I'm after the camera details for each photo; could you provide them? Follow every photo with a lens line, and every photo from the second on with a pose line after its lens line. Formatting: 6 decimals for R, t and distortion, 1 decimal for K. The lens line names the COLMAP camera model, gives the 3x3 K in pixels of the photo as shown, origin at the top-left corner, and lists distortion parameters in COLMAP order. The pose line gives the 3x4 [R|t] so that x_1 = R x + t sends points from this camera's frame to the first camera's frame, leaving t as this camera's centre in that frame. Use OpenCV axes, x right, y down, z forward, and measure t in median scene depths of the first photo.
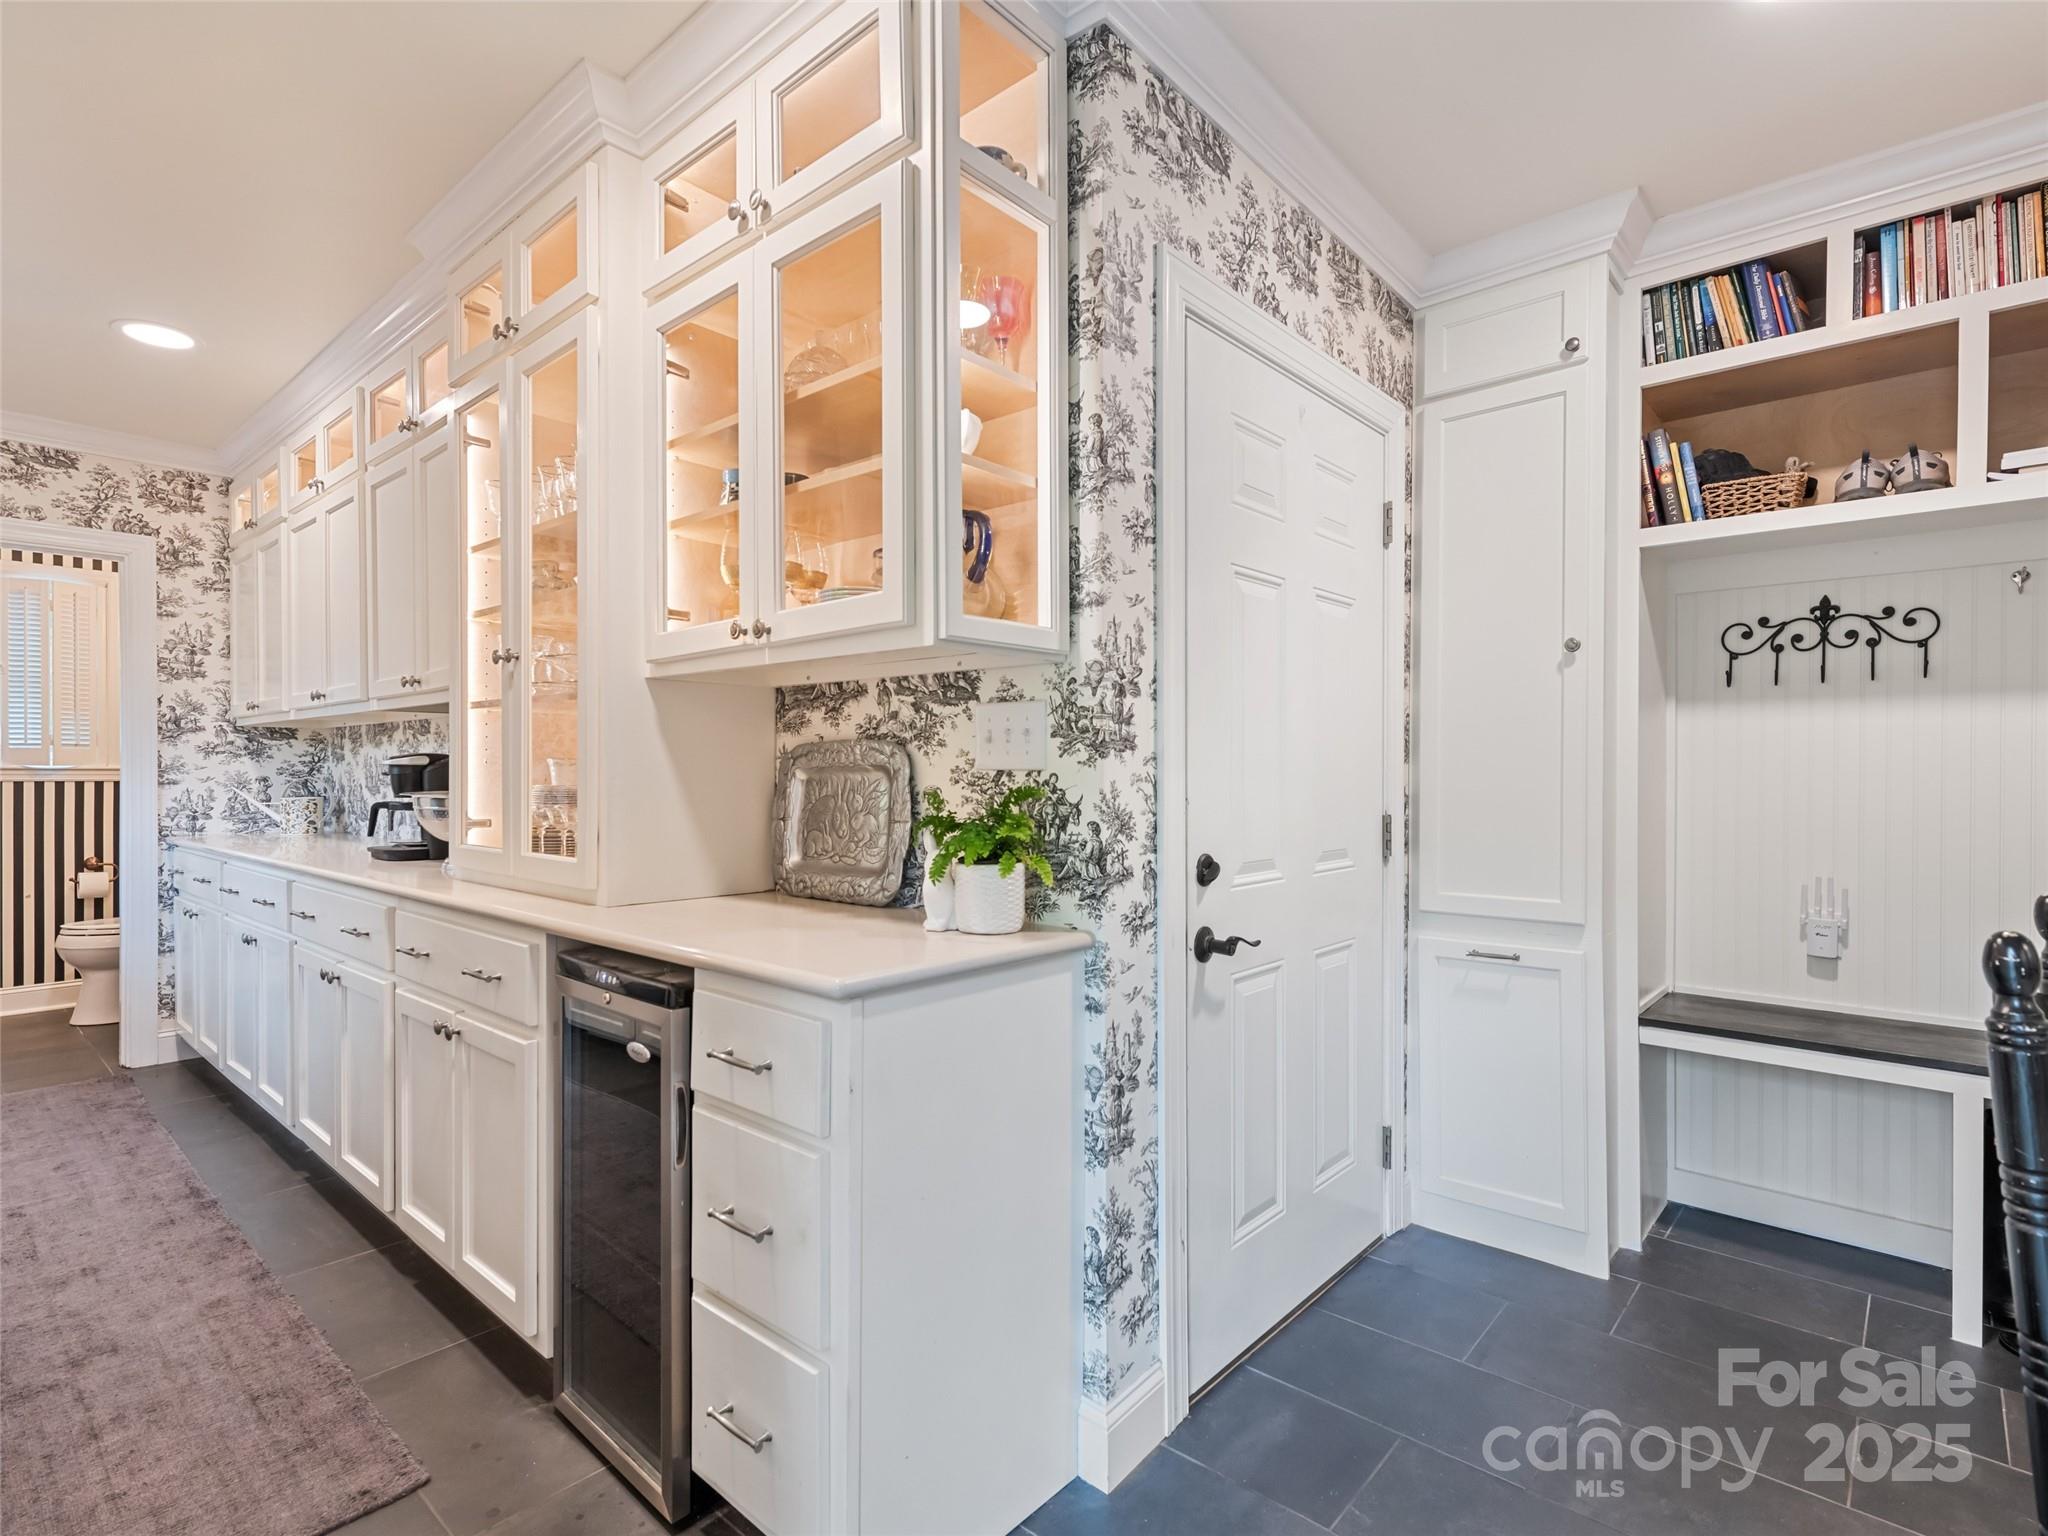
lens RADIAL K [[1034.7, 0, 1025.7], [0, 1034.7, 779.8], [0, 0, 1]] dist [0.020196, -0.007291]
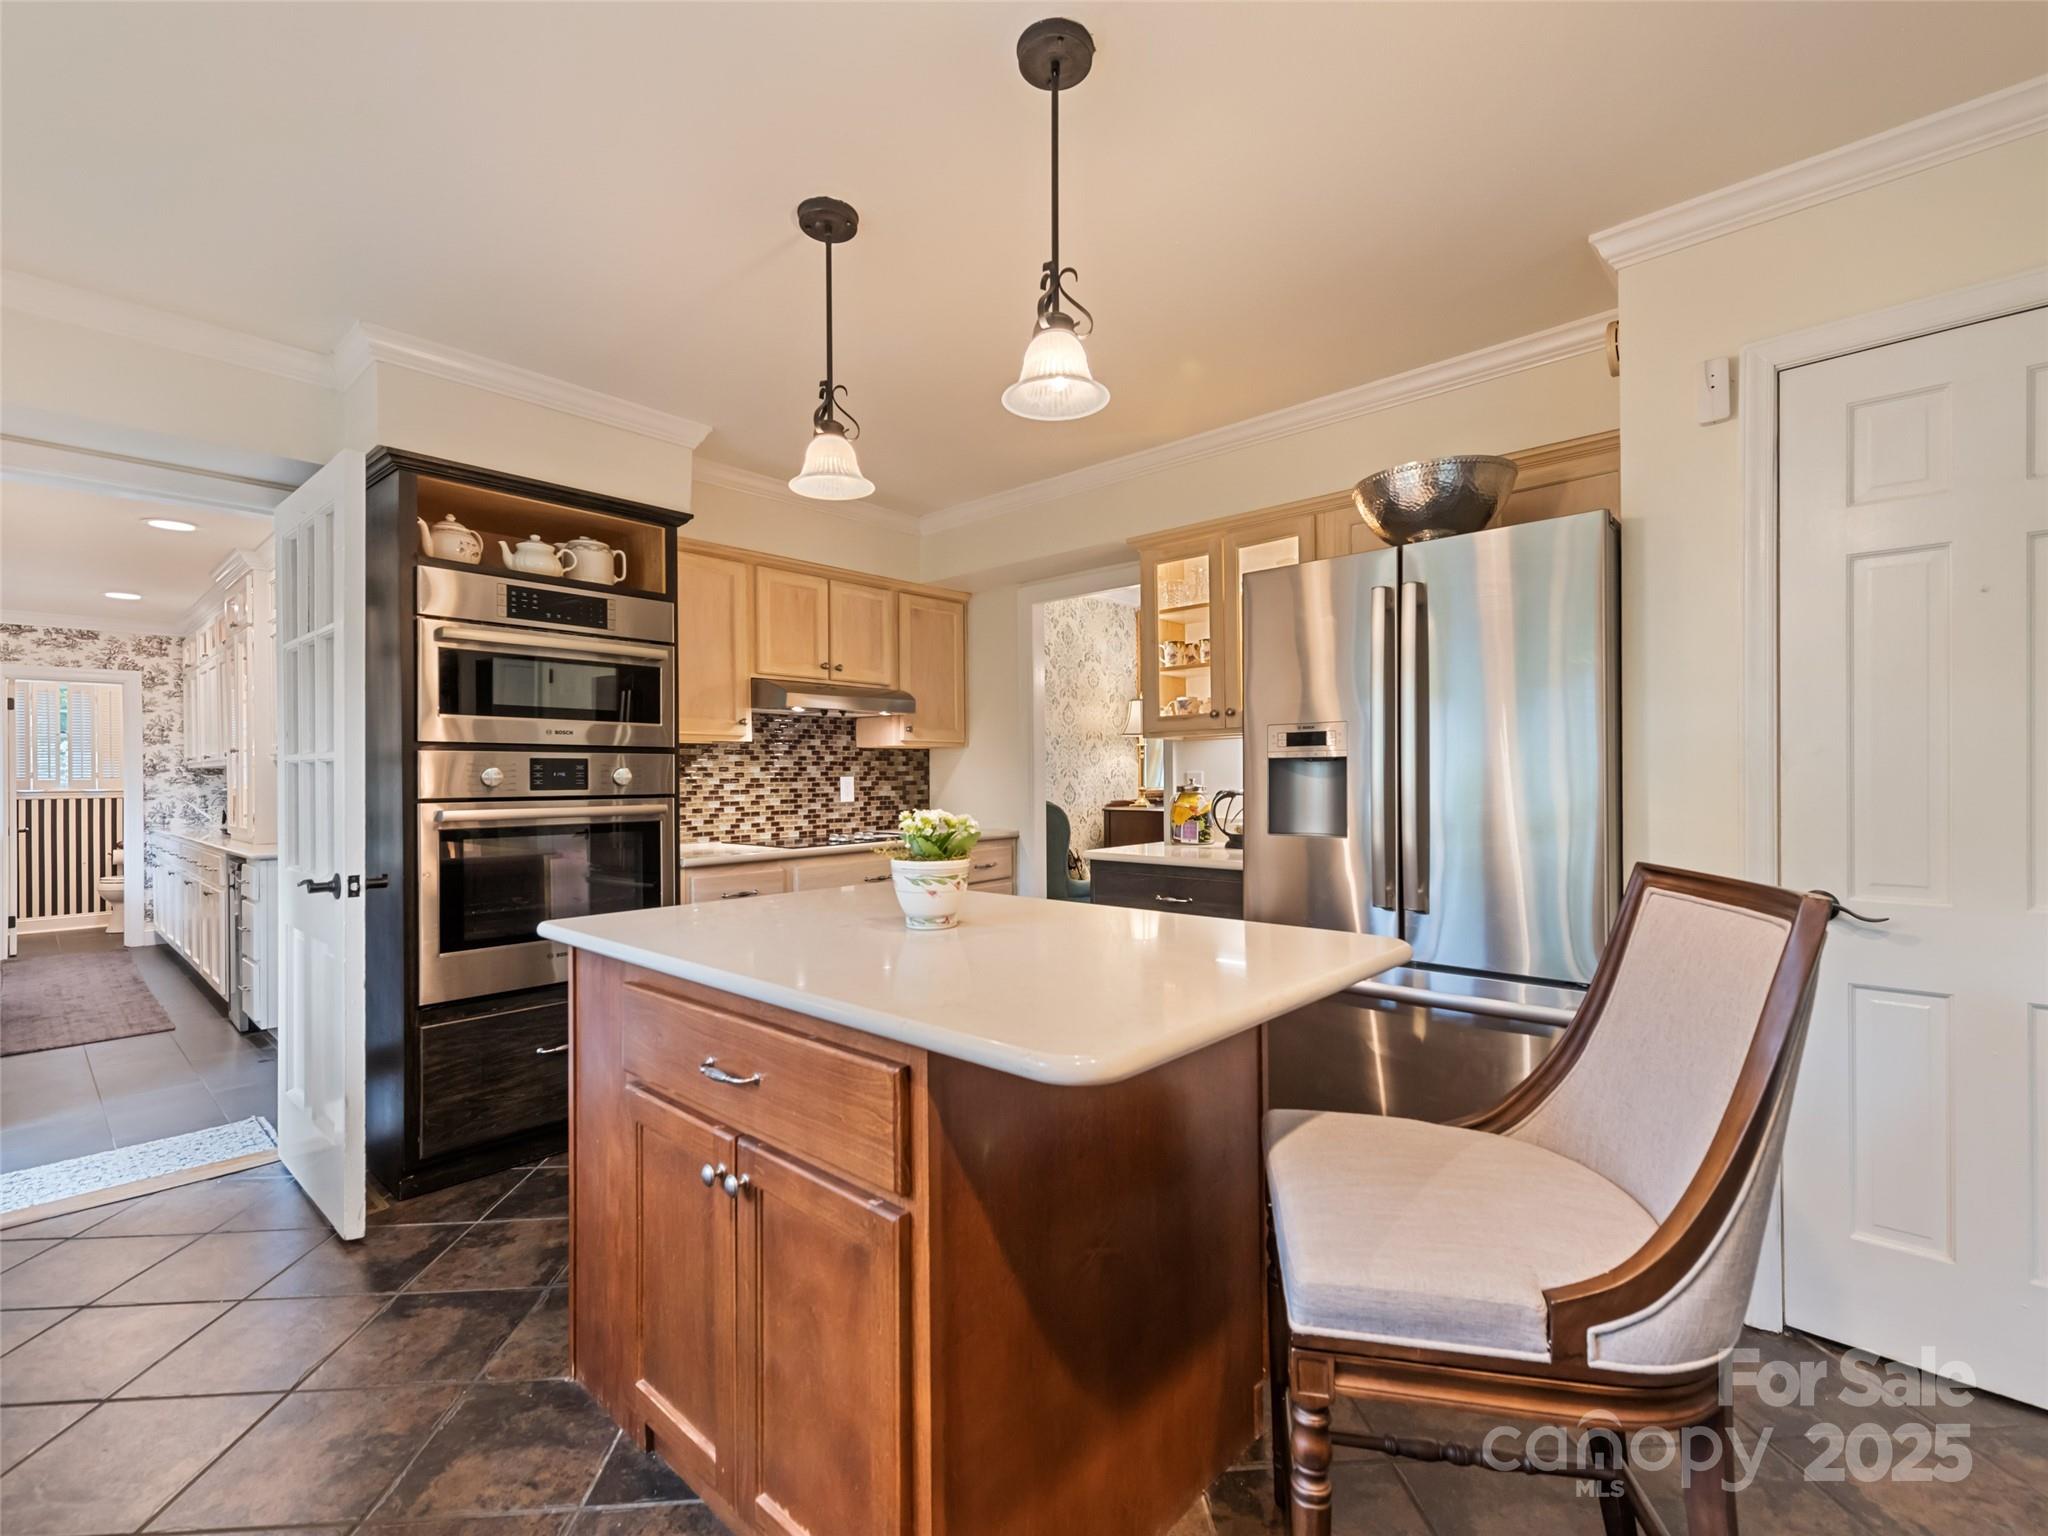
lens RADIAL K [[914.2, 0, 1066.7], [0, 914.2, 775.3], [0, 0, 1]] dist [0.000780, -0.004464]
pose [[0.999577, -0.011417, 0.026765, 0.795043], [0.011611, 0.999908, -0.007080, -0.009236], [-0.026682, 0.007388, 0.999617, -0.693812]]
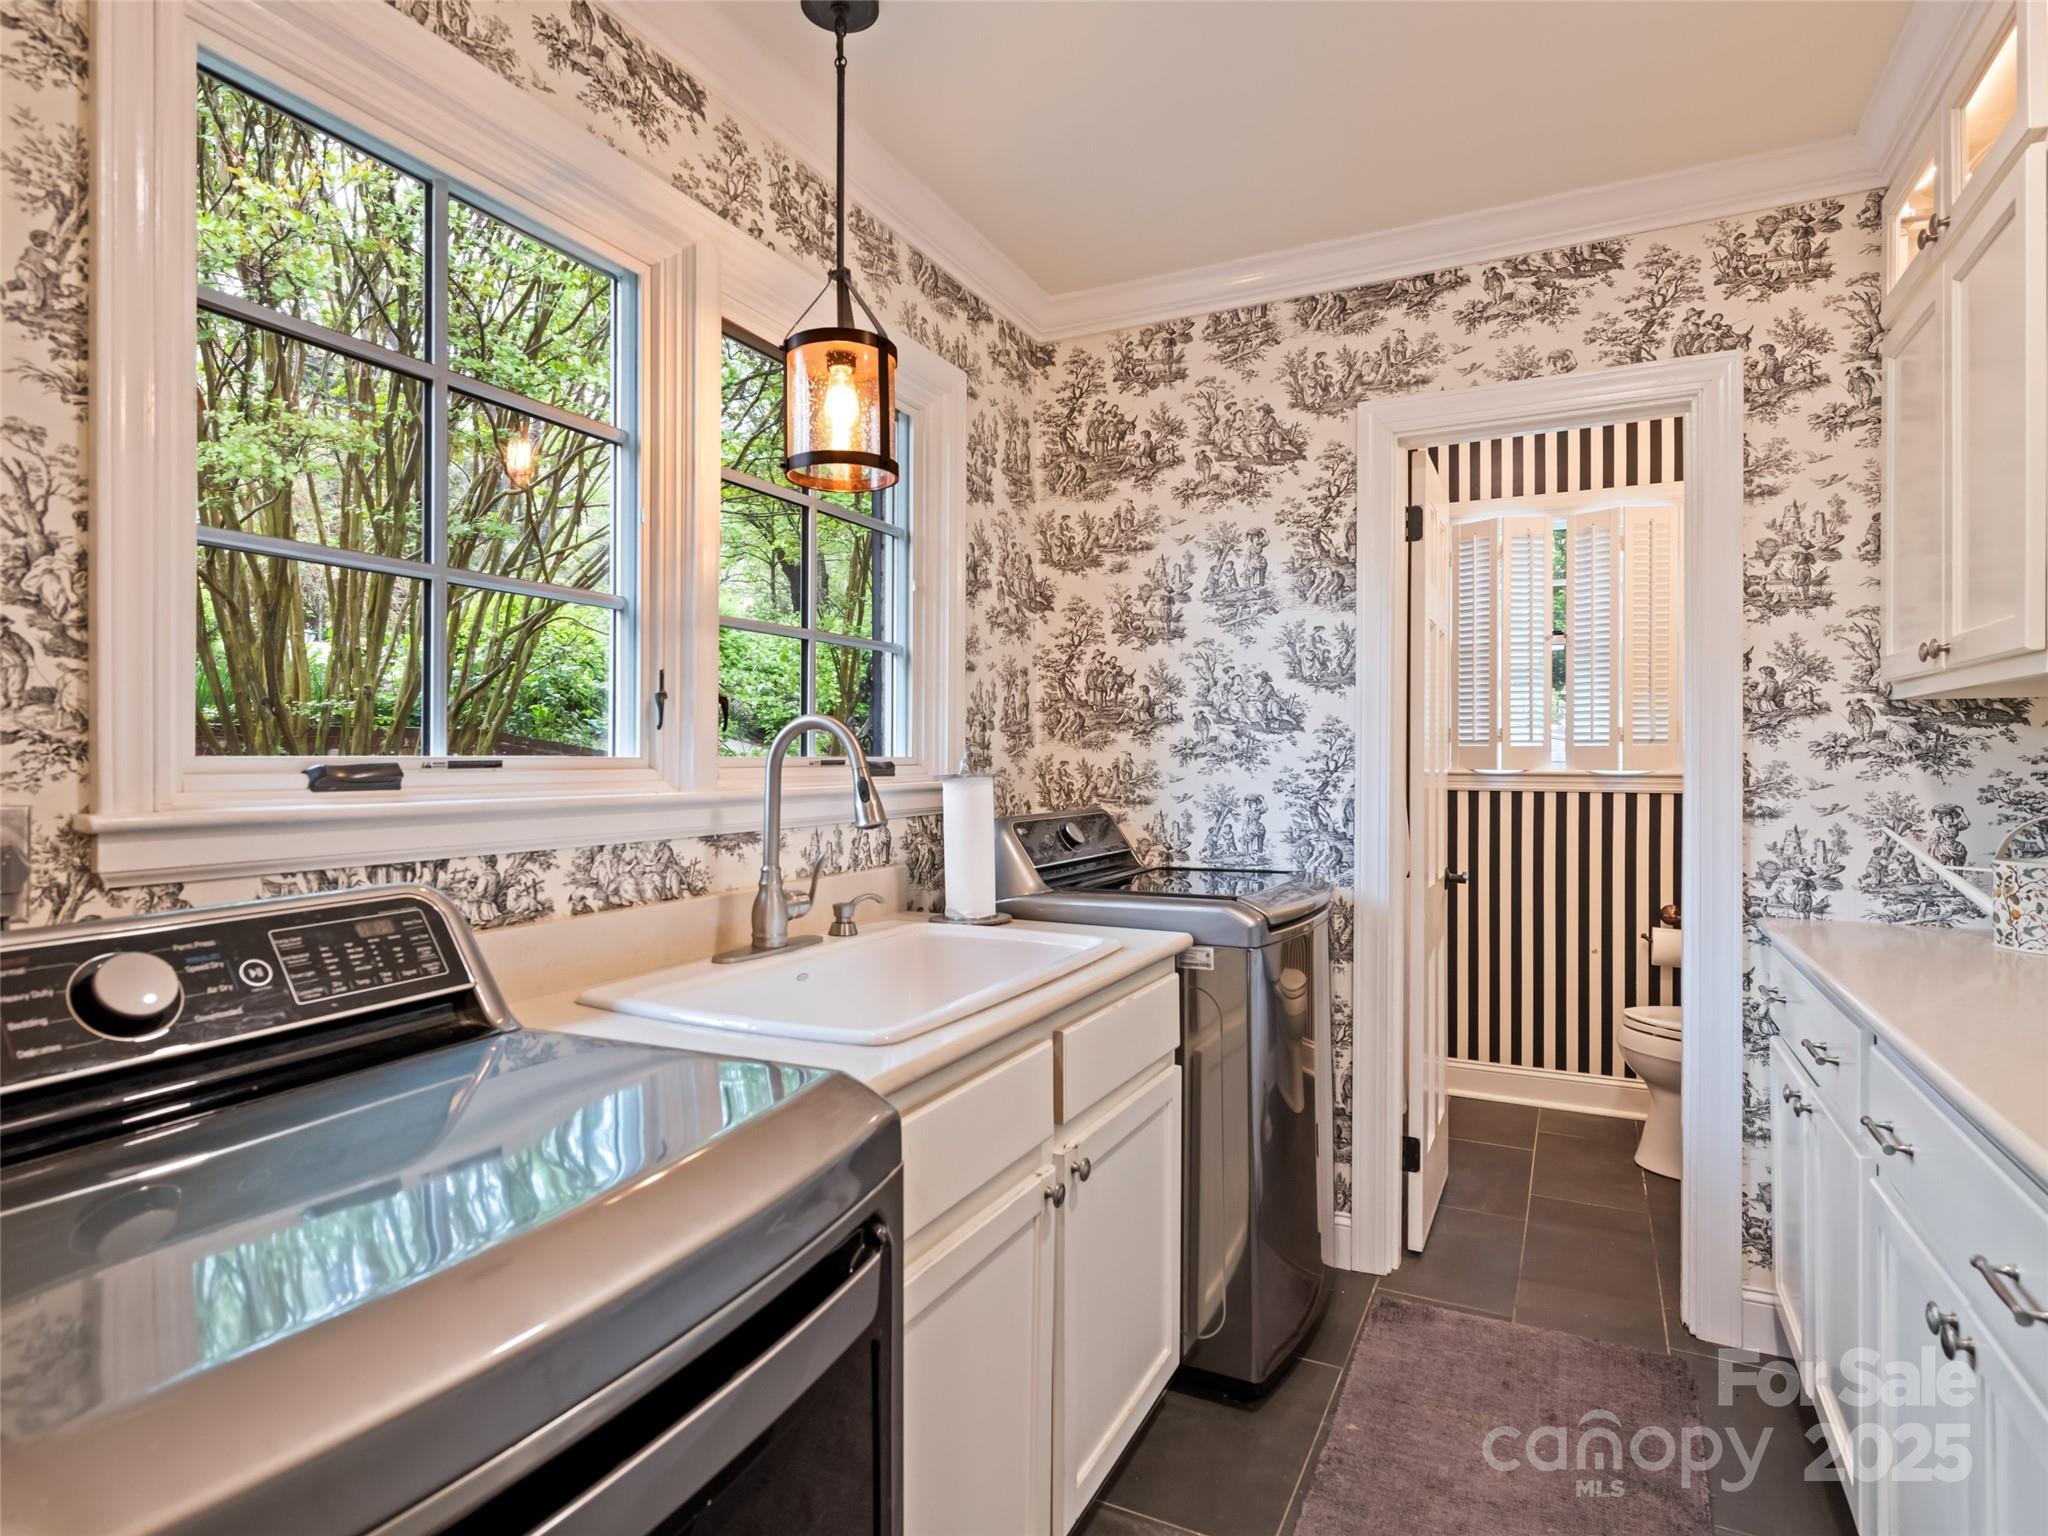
lens RADIAL K [[1117.0, 0, 1026.6], [0, 1117.0, 757.9], [0, 0, 1]] dist [0.004427, -0.000397]
pose [[0.275089, 0.001548, -0.961417, -0.375852], [-0.006455, 0.999979, -0.000236, -0.022450], [0.961397, 0.006271, 0.275094, 0.482877]]
